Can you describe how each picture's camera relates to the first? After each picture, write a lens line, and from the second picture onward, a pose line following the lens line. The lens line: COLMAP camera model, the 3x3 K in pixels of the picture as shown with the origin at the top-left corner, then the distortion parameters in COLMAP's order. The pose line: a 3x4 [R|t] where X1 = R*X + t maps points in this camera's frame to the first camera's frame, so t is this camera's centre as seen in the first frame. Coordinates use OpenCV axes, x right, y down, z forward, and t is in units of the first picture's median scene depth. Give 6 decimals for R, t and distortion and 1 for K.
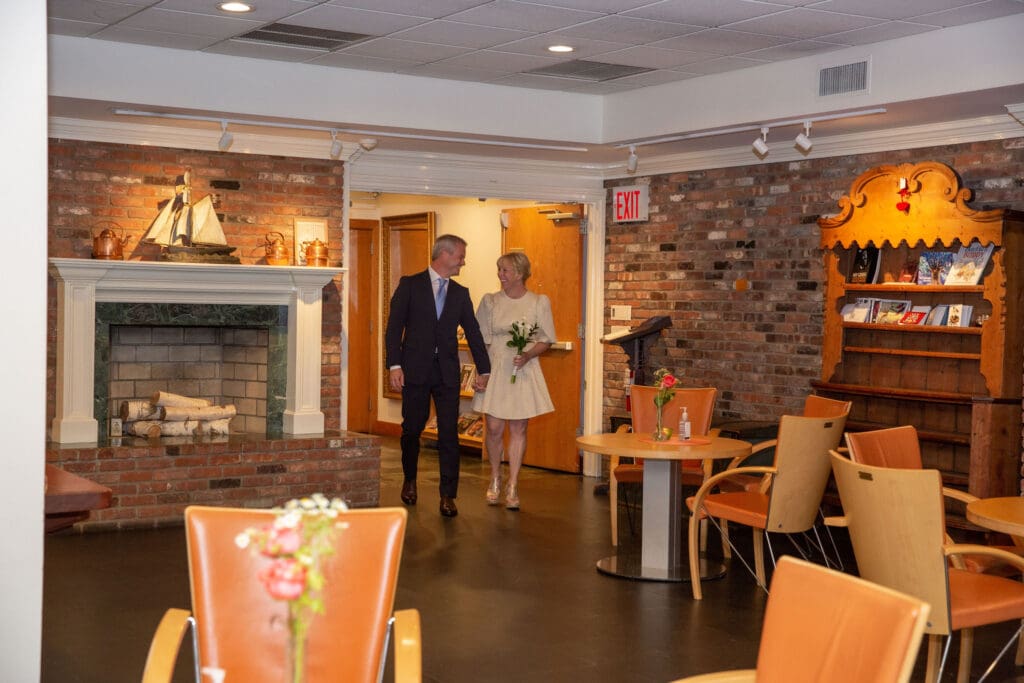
lens RADIAL K [[1476.0, 0, 512.0], [0, 1476.0, 341.5], [0, 0, 1]] dist [0.049828, 0.643826]
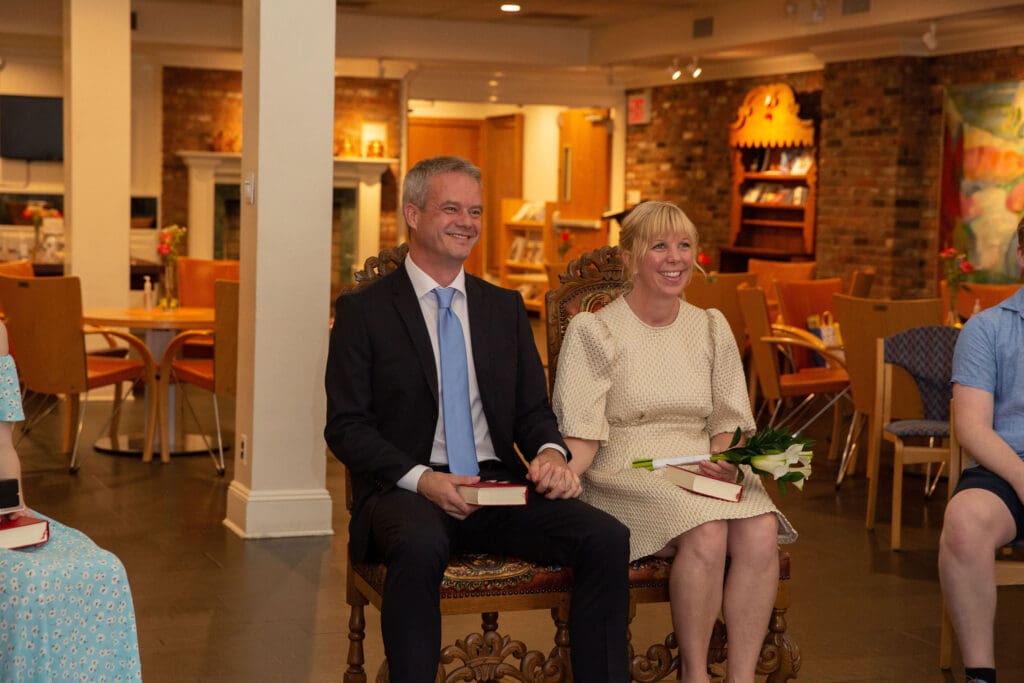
lens RADIAL K [[1941.0, 0, 512.0], [0, 1941.0, 341.5], [0, 0, 1]] dist [0.210626, 0.229882]
pose [[0.978044, 0.024034, -0.207008, 0.359336], [-0.015433, 0.998953, 0.043062, 0.037279], [0.207826, -0.038922, 0.977391, -0.714426]]
